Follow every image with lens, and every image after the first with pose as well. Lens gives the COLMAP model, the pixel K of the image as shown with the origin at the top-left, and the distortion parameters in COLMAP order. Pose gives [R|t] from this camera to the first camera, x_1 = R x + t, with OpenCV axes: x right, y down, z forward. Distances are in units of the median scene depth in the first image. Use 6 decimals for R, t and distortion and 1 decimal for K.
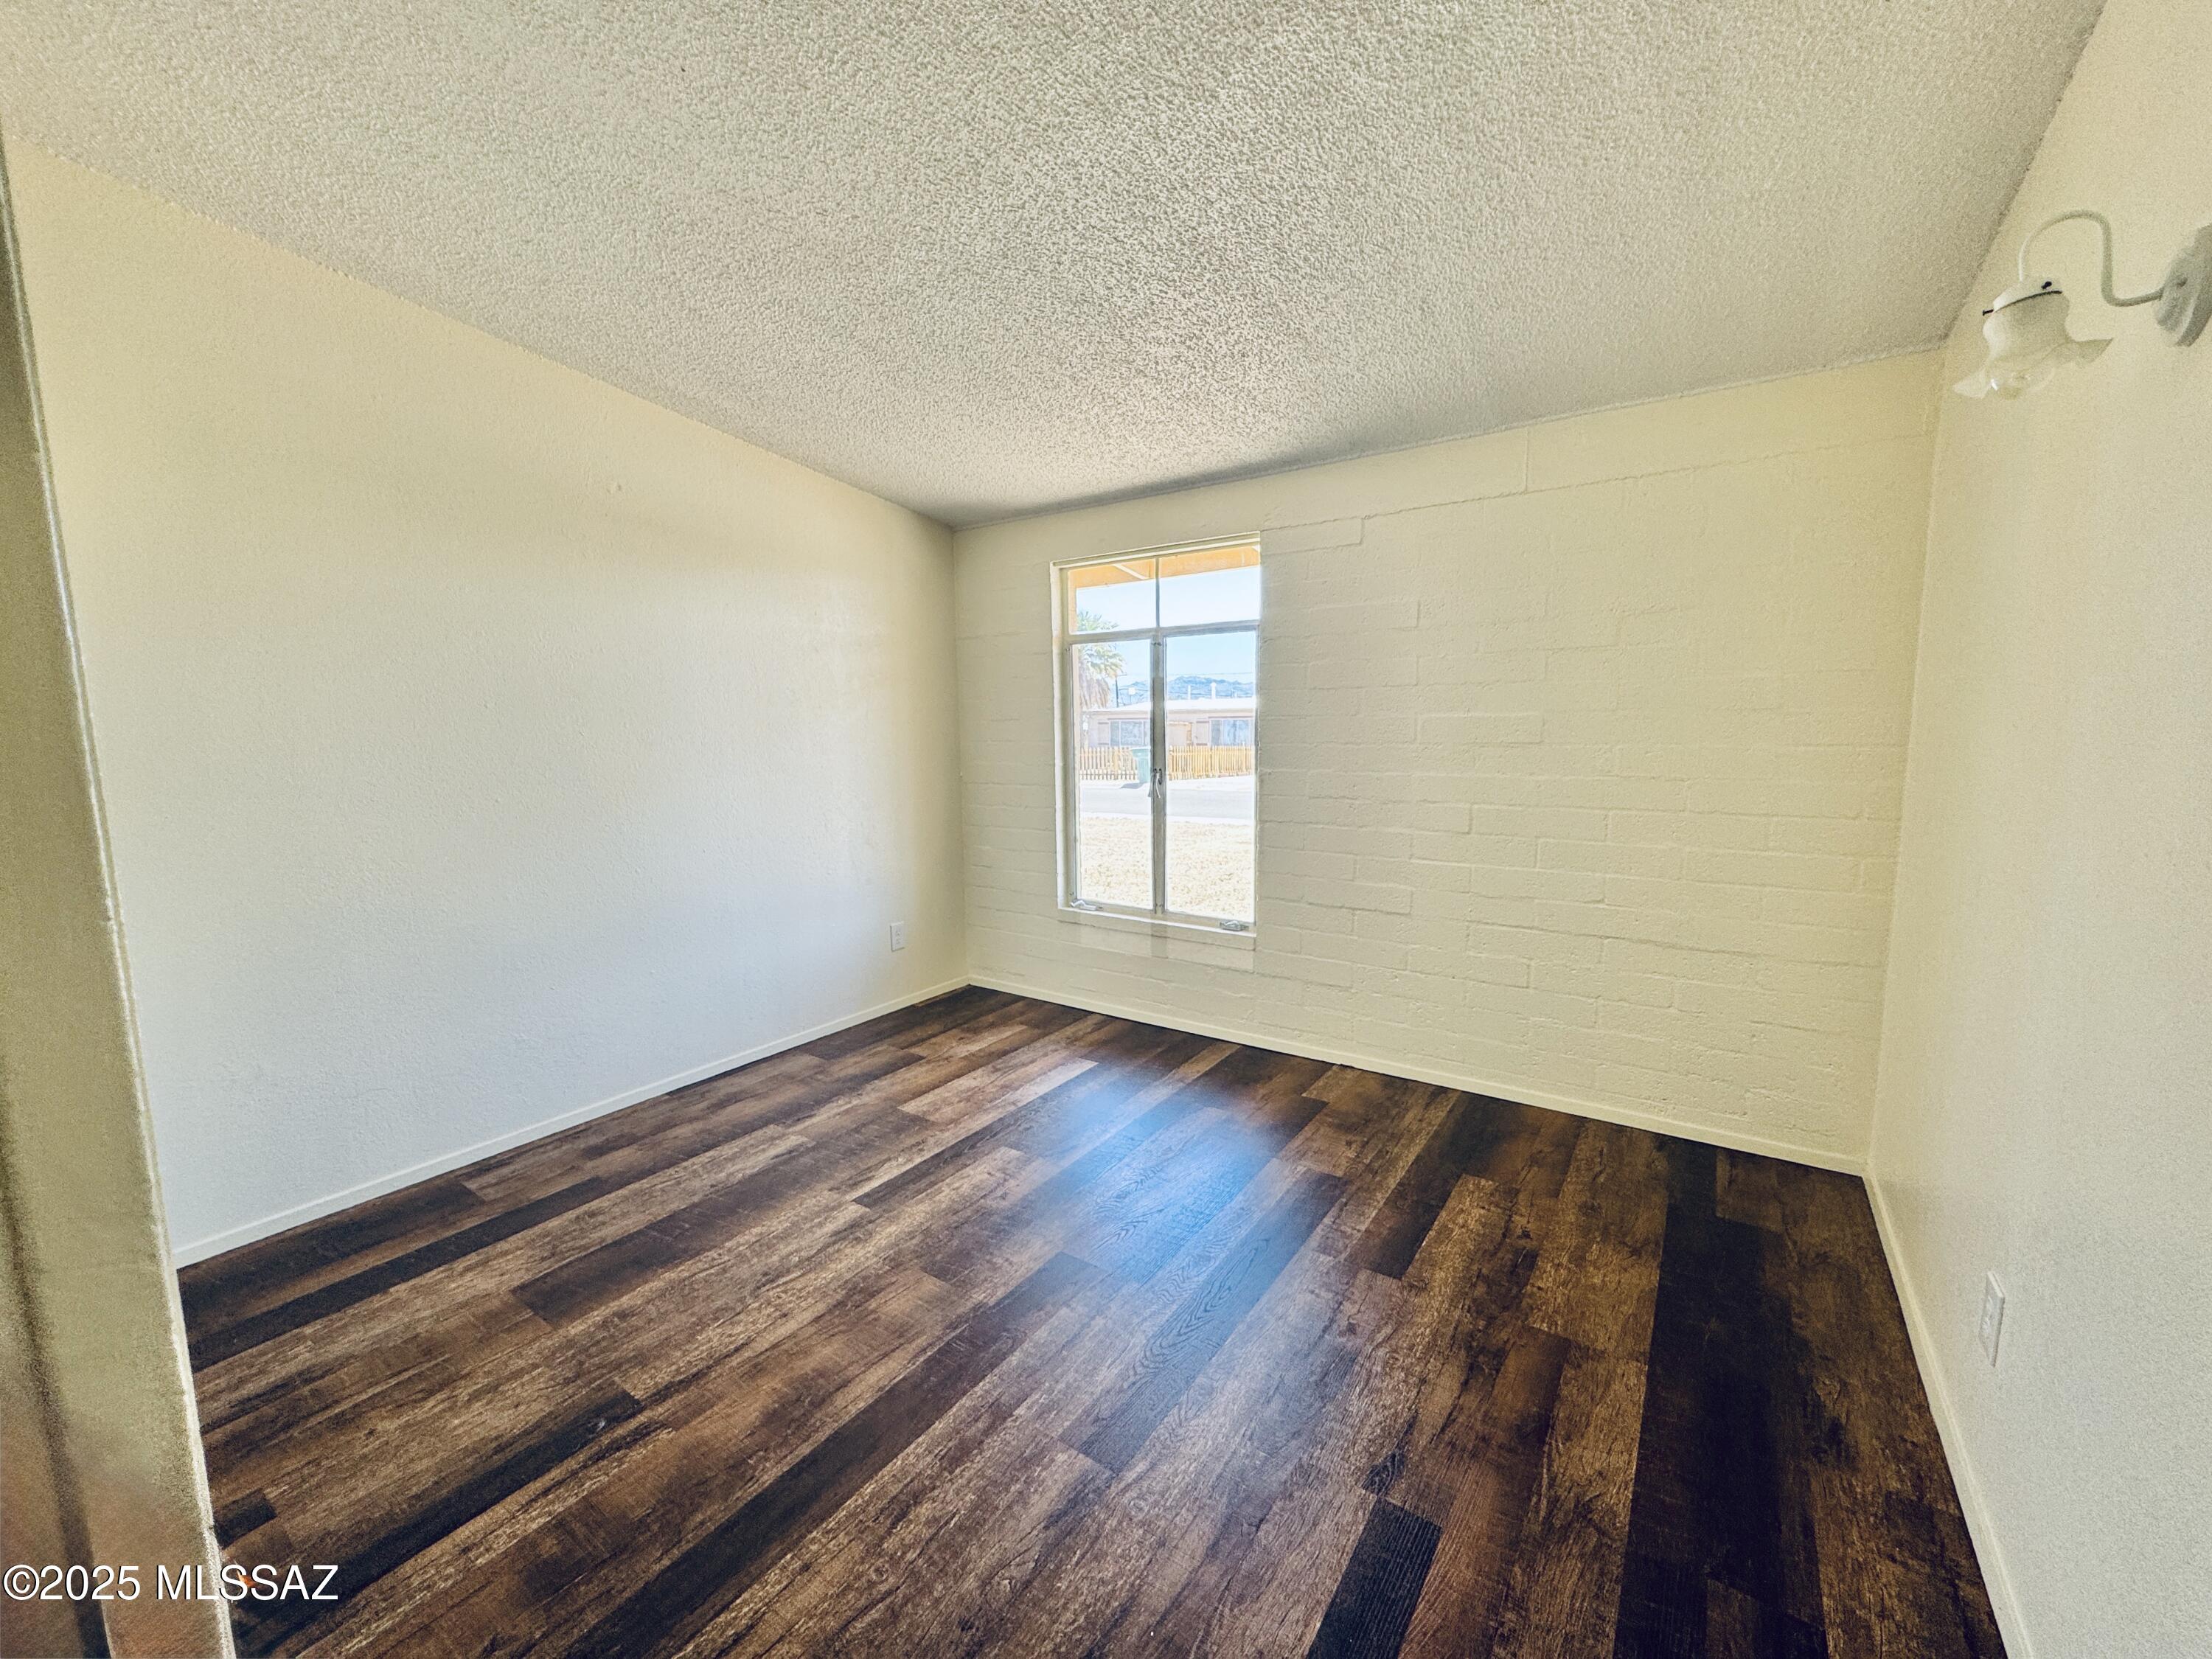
lens RADIAL K [[885.1, 0, 1106.0], [0, 885.1, 829.5], [0, 0, 1]] dist [0.001621, -0.001966]
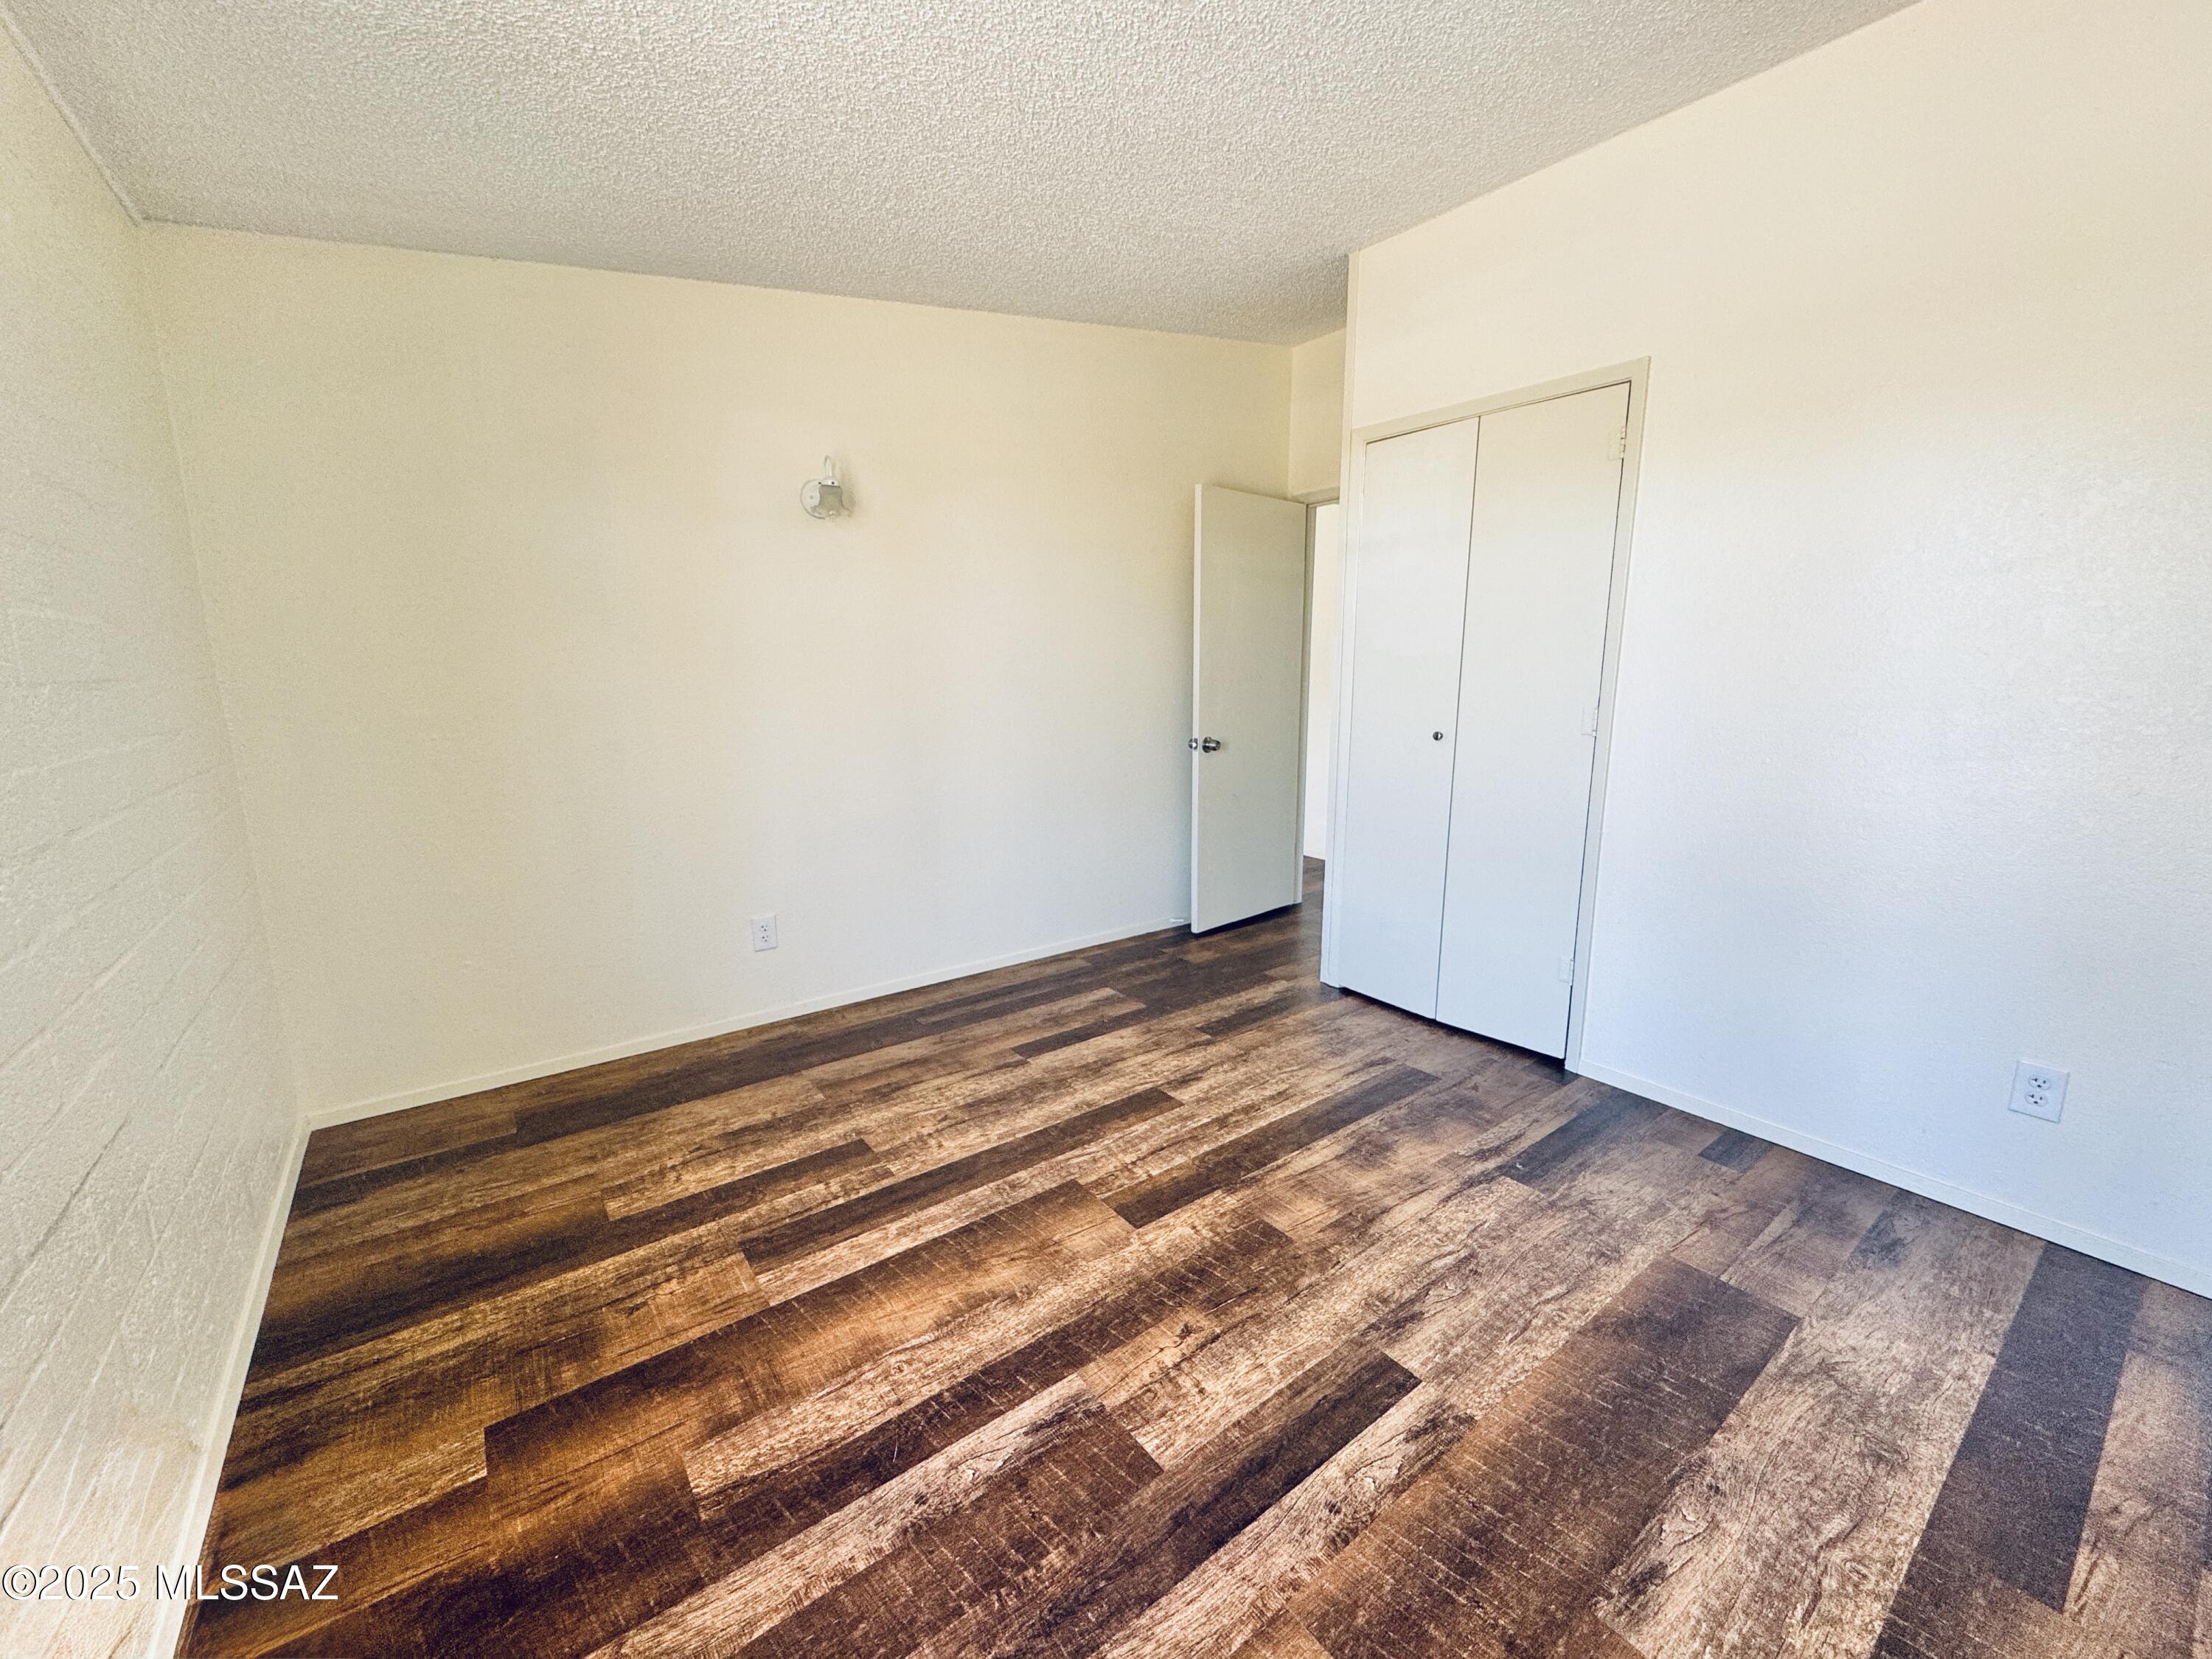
lens RADIAL K [[885.1, 0, 1106.0], [0, 885.1, 829.5], [0, 0, 1]] dist [0.001621, -0.001966]
pose [[-0.951298, -0.038489, 0.305859, -0.300928], [0.055008, 0.955058, 0.291272, -0.185420], [-0.303324, 0.293911, -0.906428, 1.830815]]
